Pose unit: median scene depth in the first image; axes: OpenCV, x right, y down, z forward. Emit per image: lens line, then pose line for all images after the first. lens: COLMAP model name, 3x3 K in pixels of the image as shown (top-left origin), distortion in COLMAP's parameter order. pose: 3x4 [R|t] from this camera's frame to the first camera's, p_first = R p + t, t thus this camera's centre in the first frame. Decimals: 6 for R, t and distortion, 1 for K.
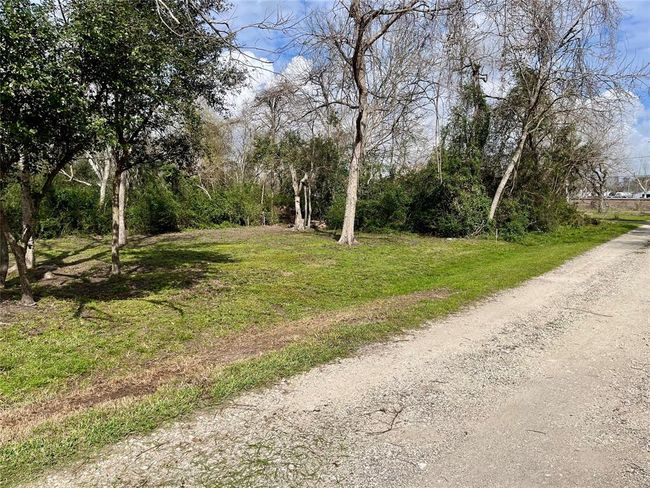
lens RADIAL K [[491.4, 0, 330.1], [0, 491.4, 245.0], [0, 0, 1]] dist [0.051240, -0.080478]
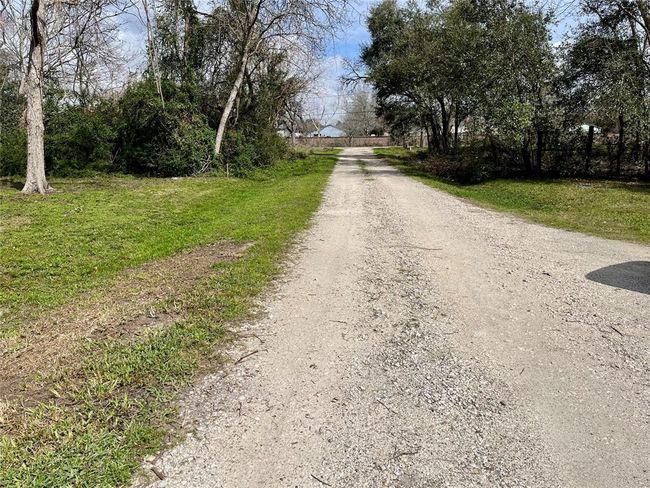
lens RADIAL K [[491.4, 0, 323.9], [0, 491.4, 238.5], [0, 0, 1]] dist [0.051240, -0.080478]
pose [[0.831383, -0.125514, 0.541340, -0.019842], [0.070301, 0.990087, 0.121592, 0.005805], [-0.551235, -0.063032, 0.831965, 0.202132]]
